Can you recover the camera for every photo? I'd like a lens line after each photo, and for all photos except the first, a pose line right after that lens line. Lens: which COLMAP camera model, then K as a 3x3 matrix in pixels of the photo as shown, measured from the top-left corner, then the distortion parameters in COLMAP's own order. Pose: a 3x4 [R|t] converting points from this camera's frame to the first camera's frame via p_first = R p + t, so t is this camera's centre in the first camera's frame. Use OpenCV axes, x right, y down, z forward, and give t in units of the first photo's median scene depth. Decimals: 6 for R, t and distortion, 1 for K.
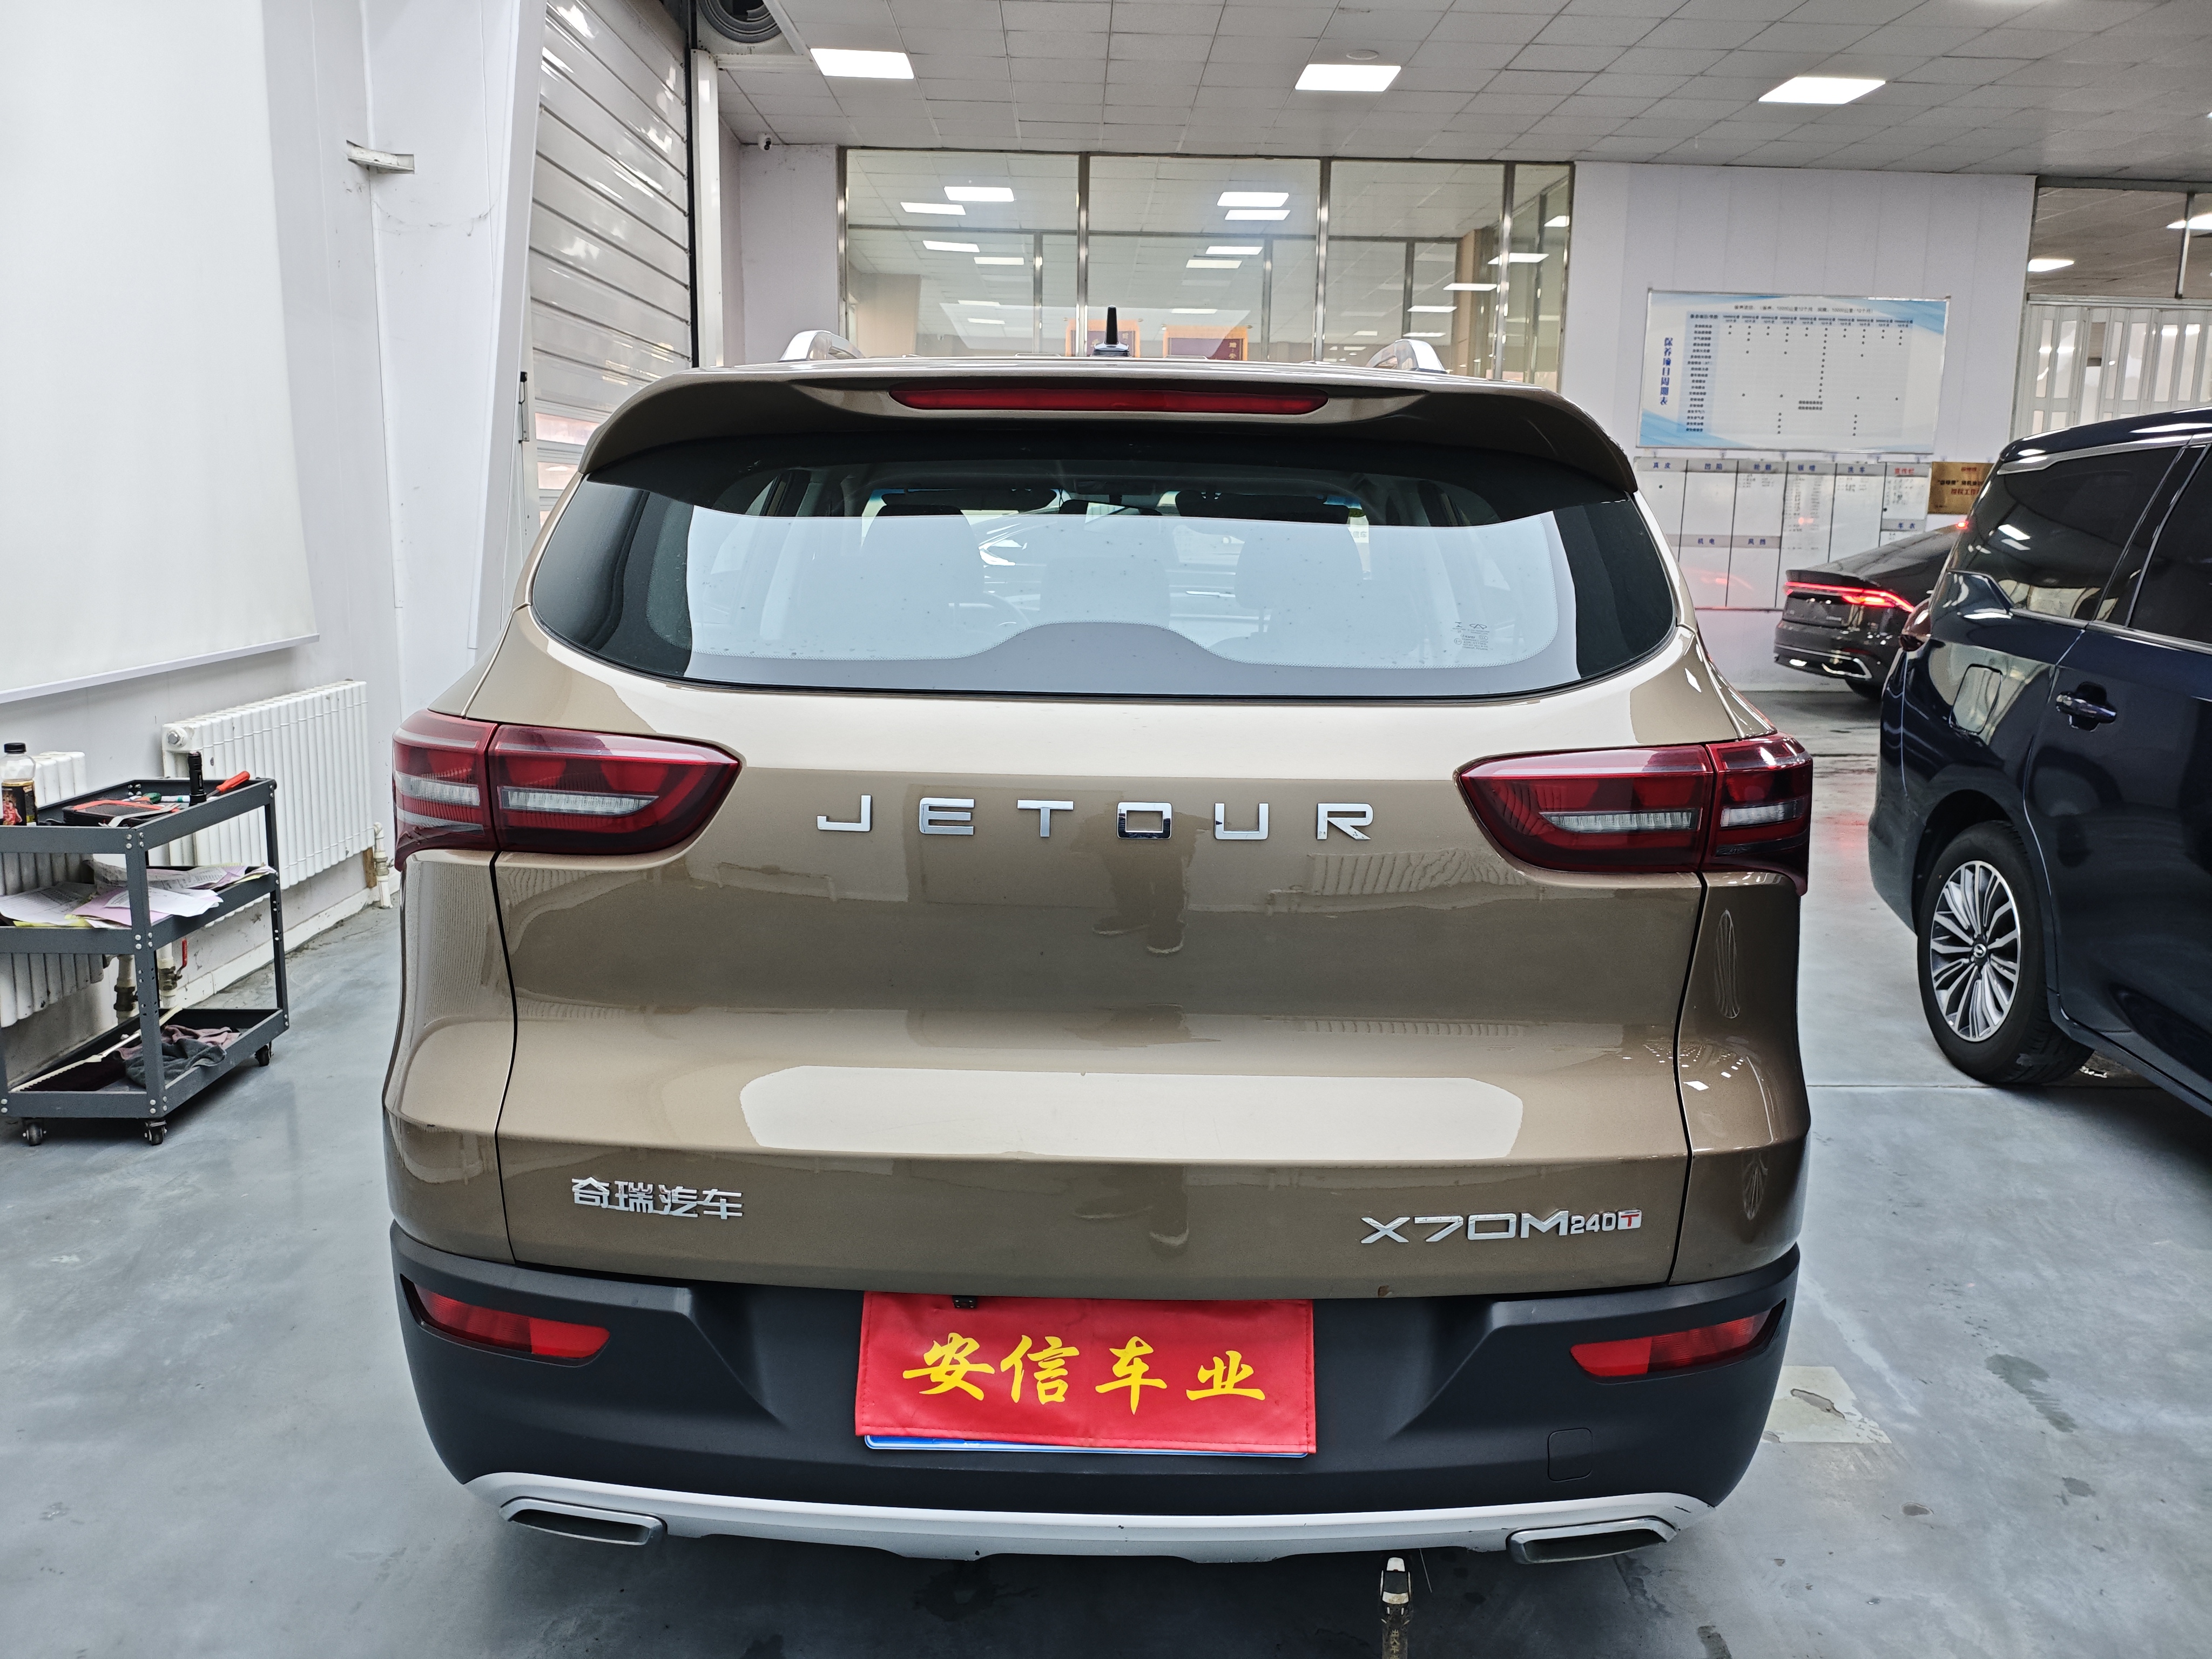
lens RADIAL K [[1677.2, 0, 1119.7], [0, 1677.2, 835.4], [0, 0, 1]] dist [0.044414, -0.072893]
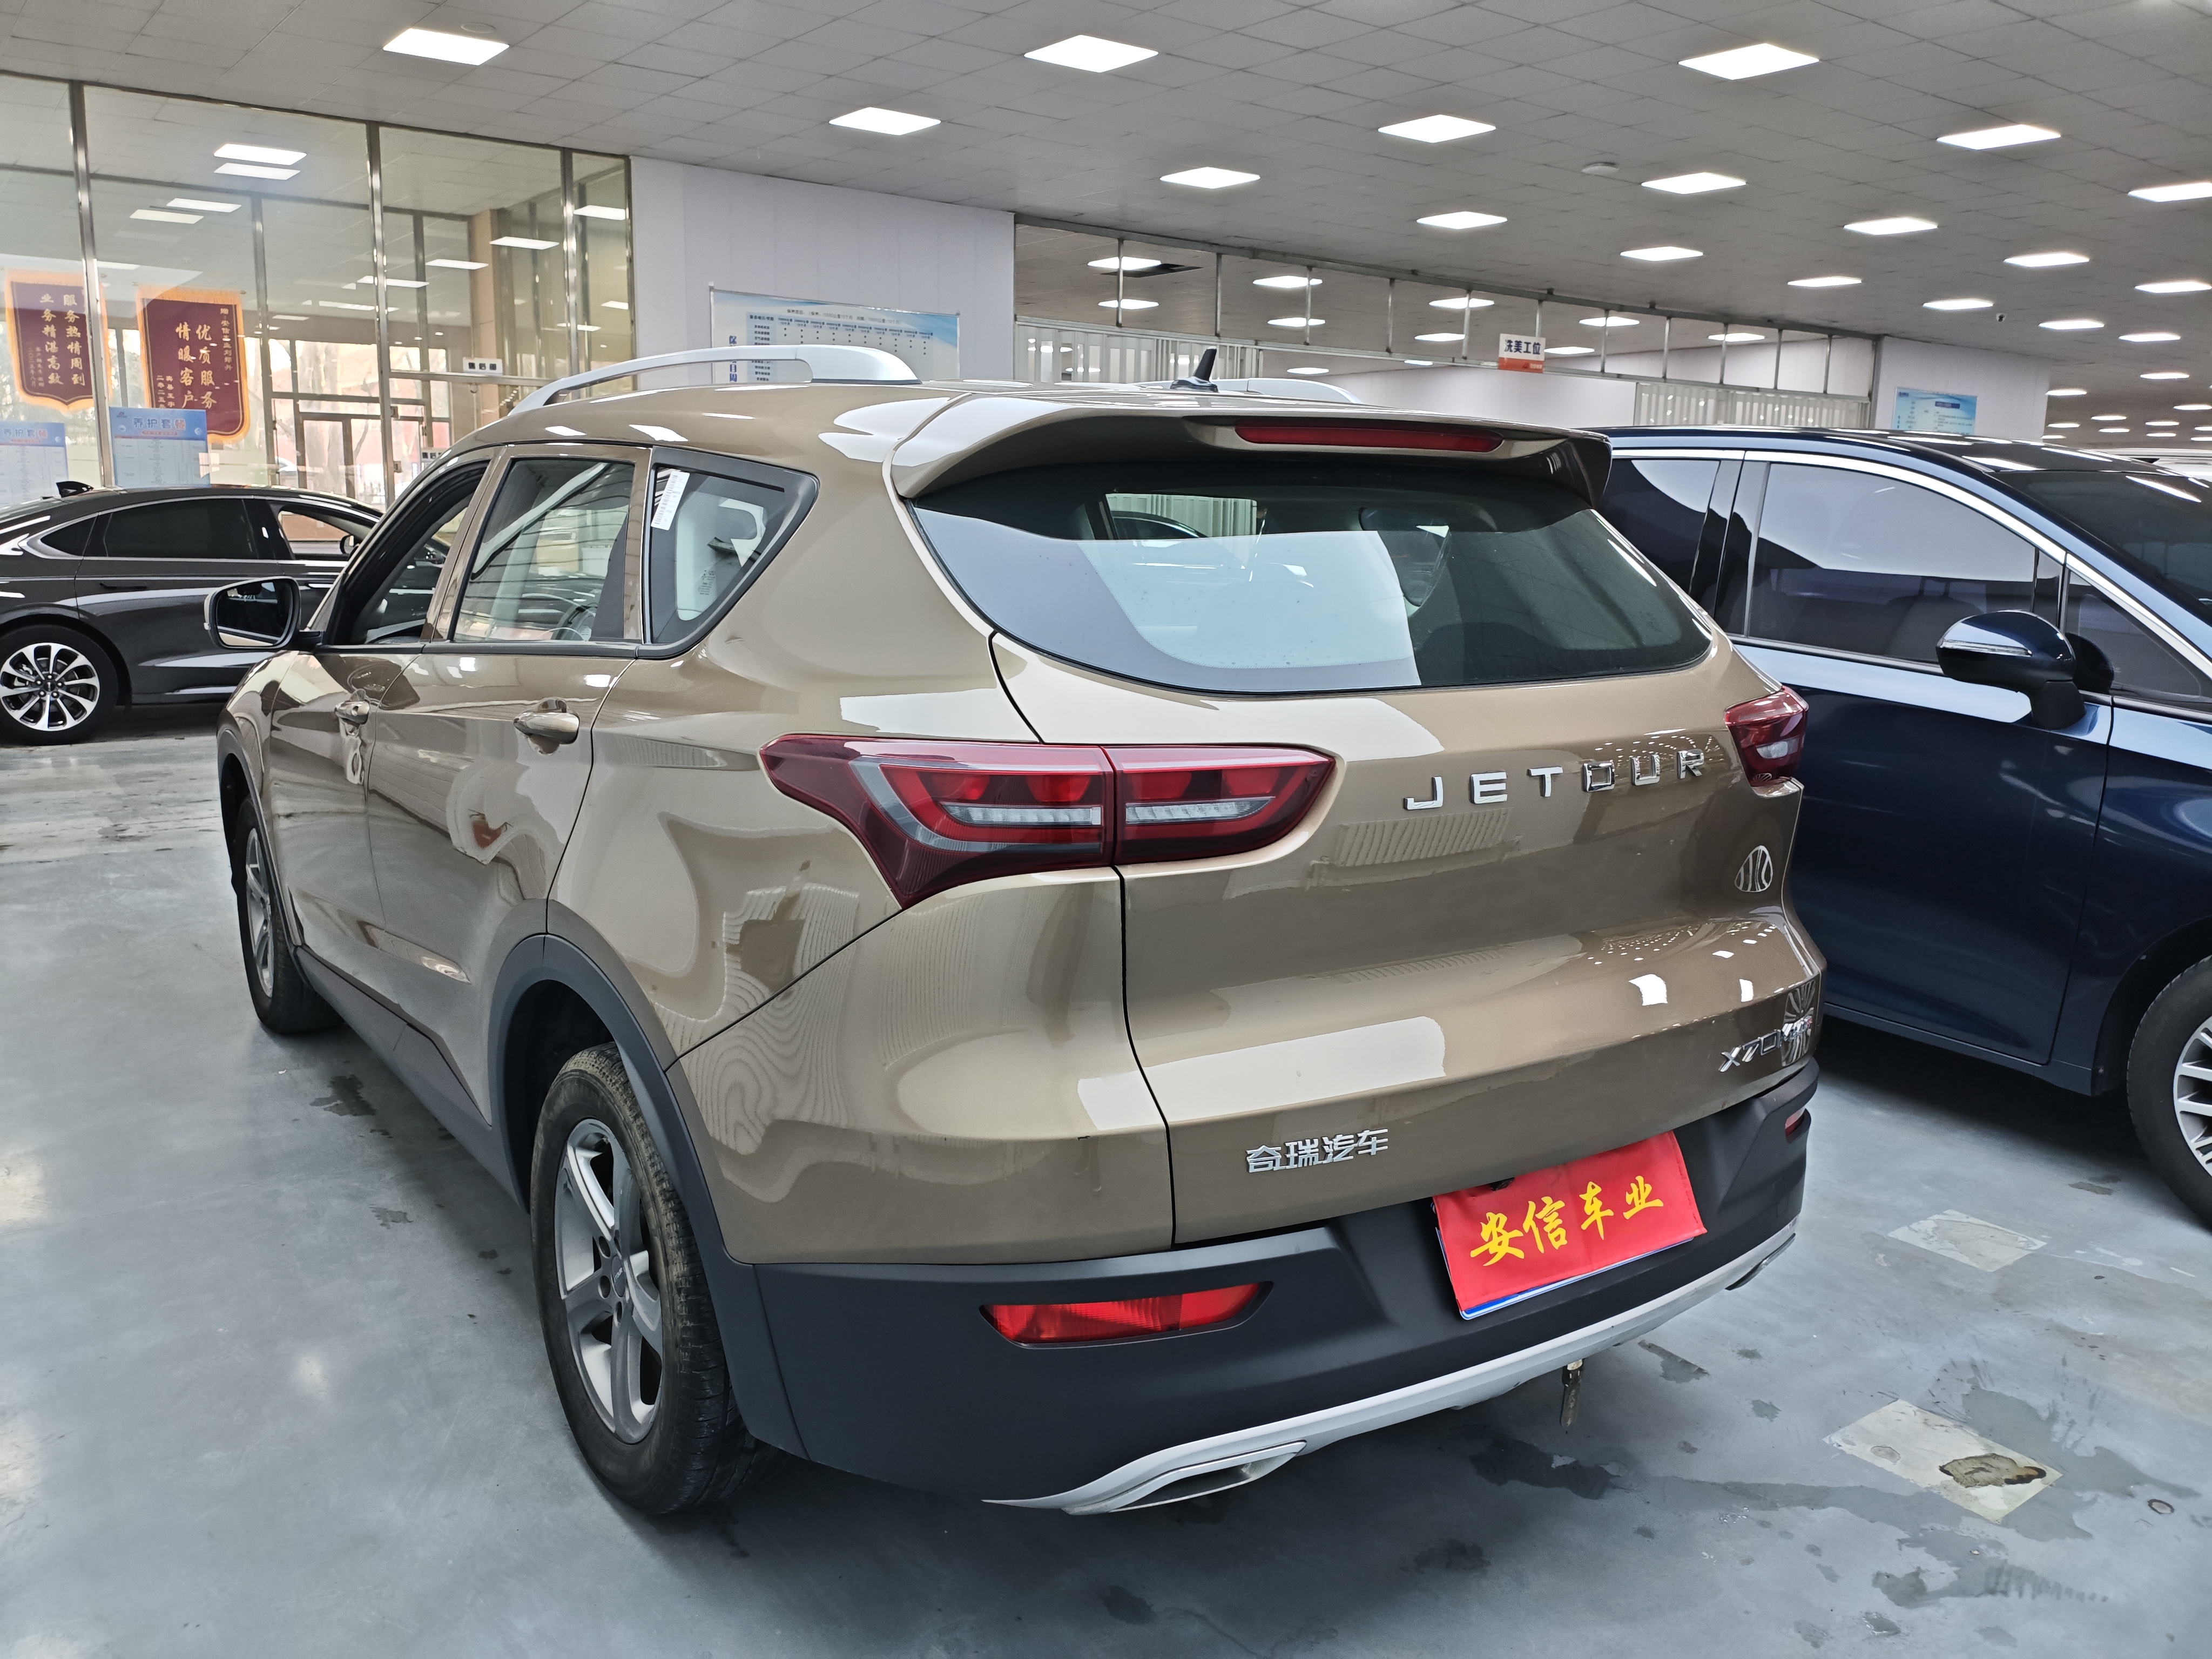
lens RADIAL K [[1679.1, 0, 1061.5], [0, 1679.1, 831.5], [0, 0, 1]] dist [0.043021, -0.051205]
pose [[0.827771, -0.109087, 0.550360, -0.970299], [0.105392, 0.993687, 0.038444, -0.055513], [-0.551079, 0.026180, 0.834042, 0.143895]]
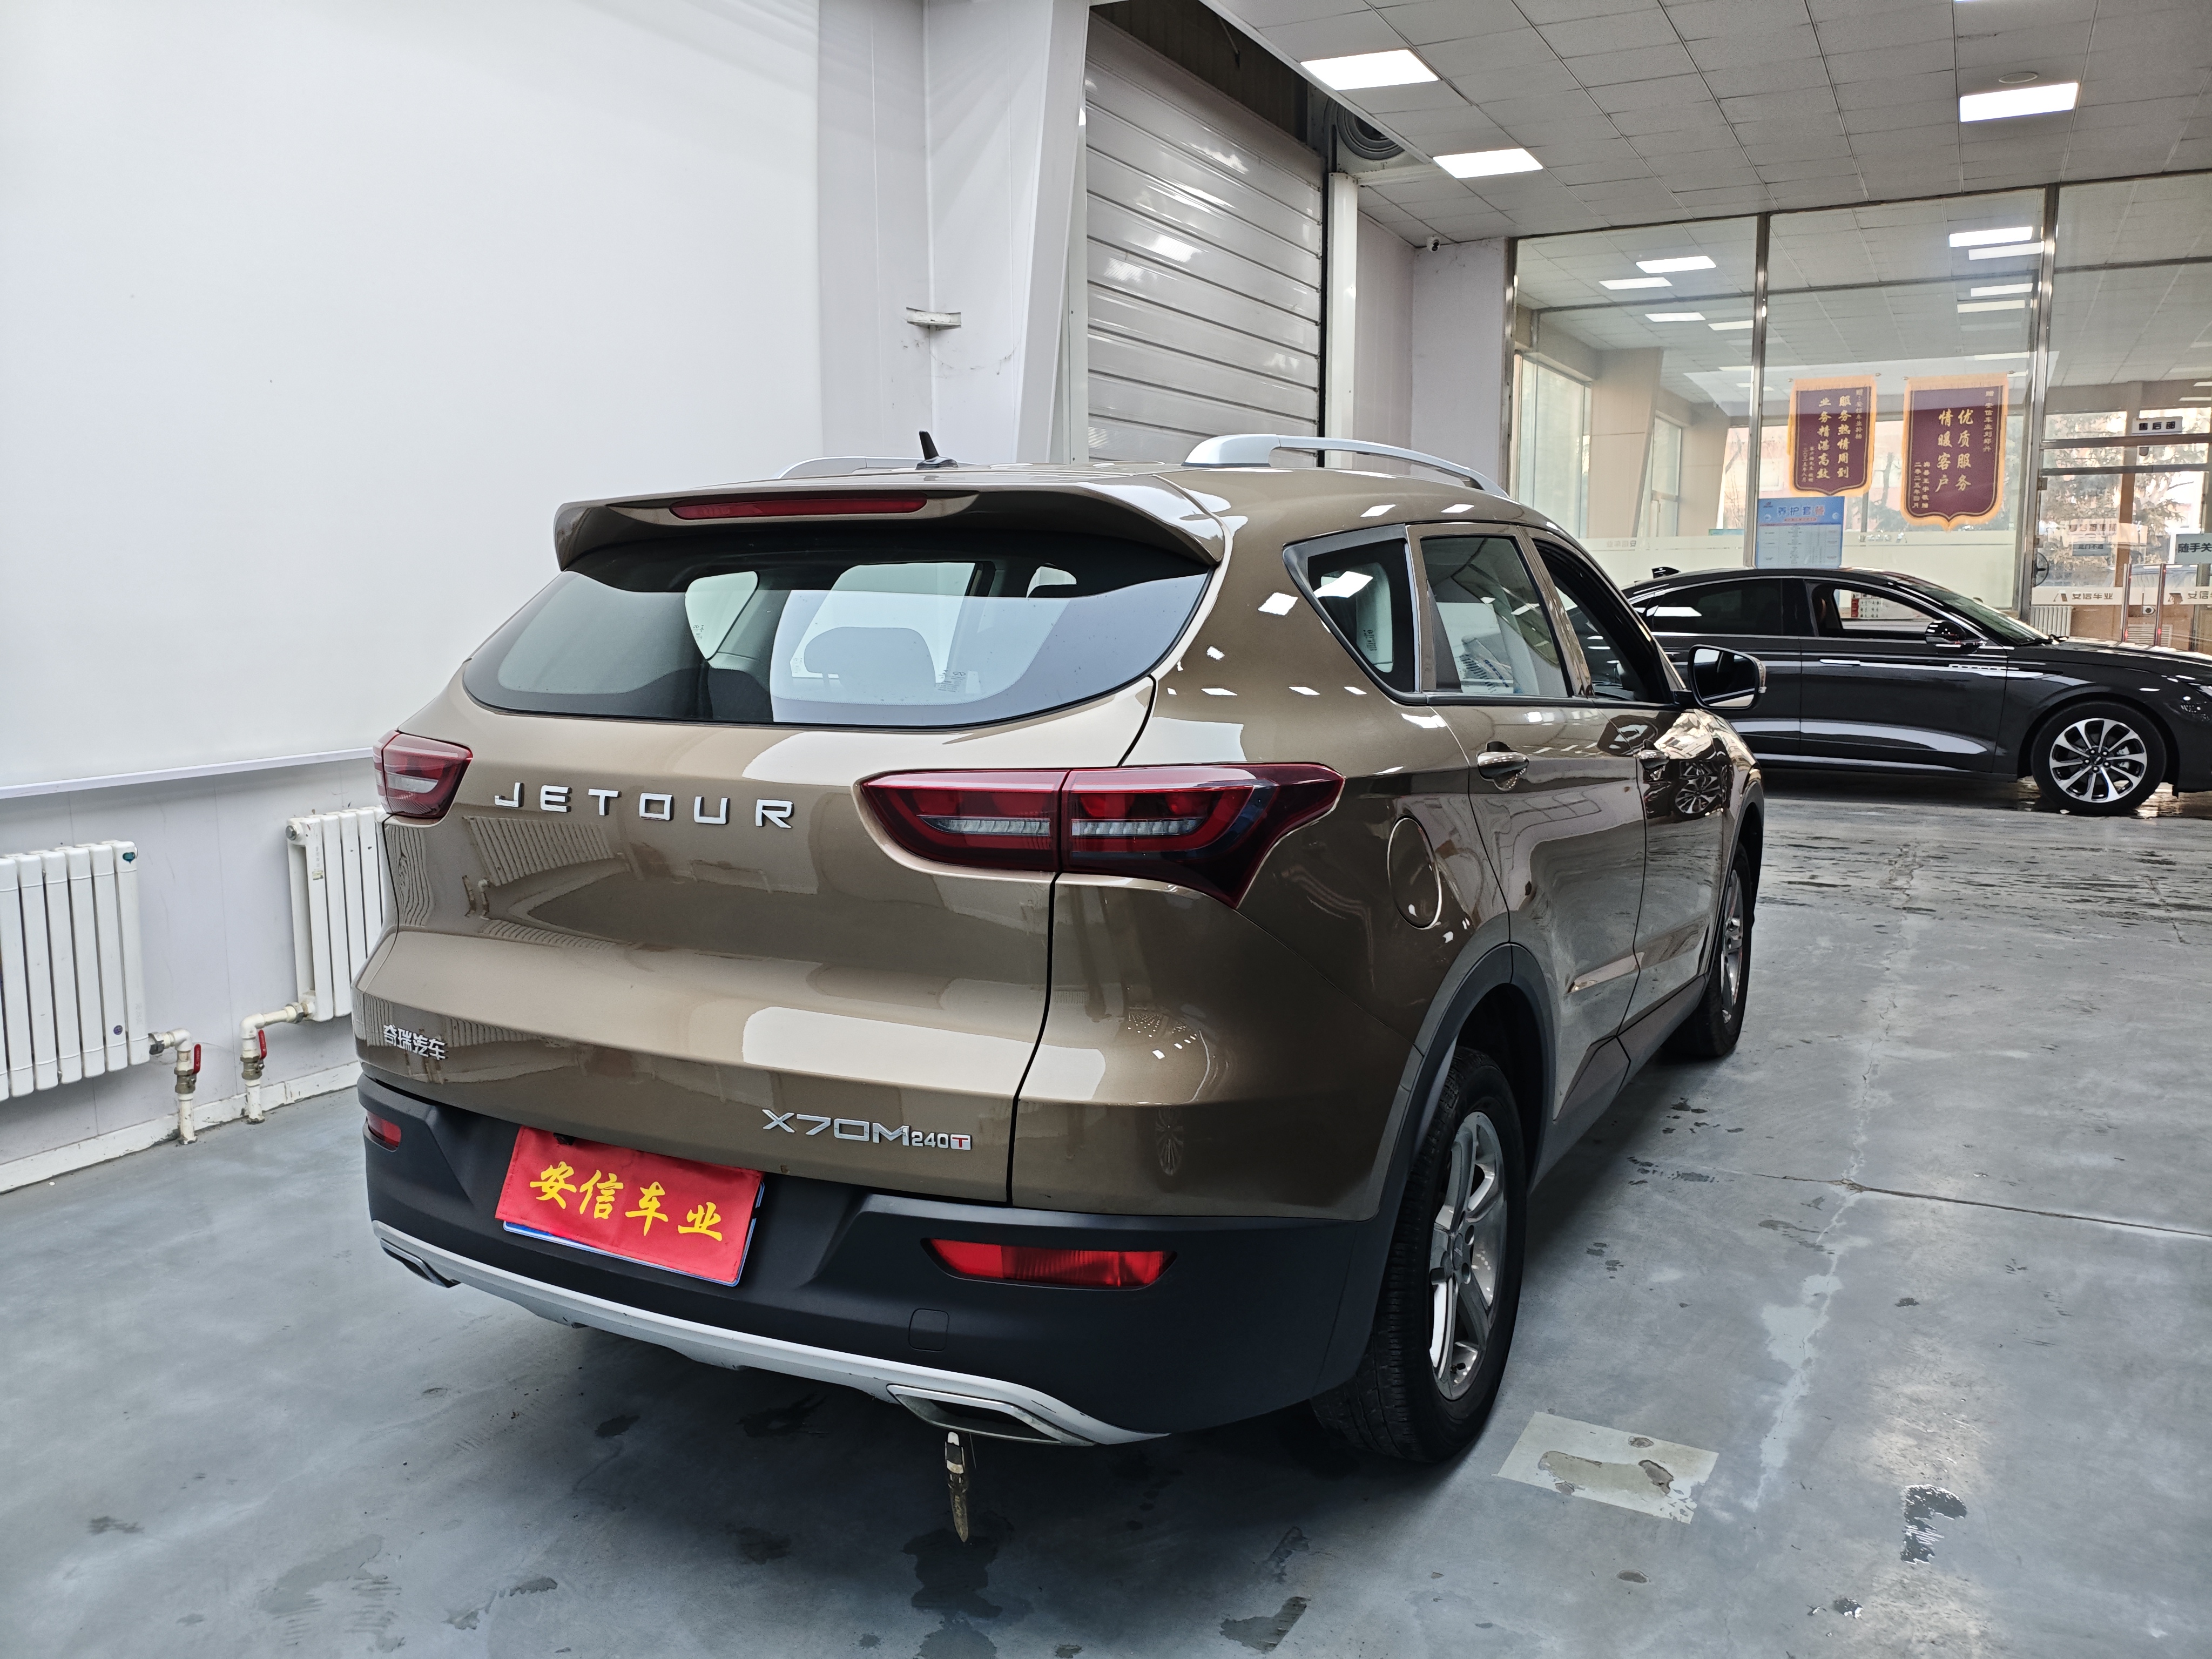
lens RADIAL K [[1691.8, 0, 1119.4], [0, 1691.8, 833.1], [0, 0, 1]] dist [0.093966, -0.179226]
pose [[0.877144, 0.046276, -0.477992, 0.973012], [-0.069820, 0.997059, -0.031595, 0.029394], [0.475124, 0.061087, 0.877796, -0.064944]]
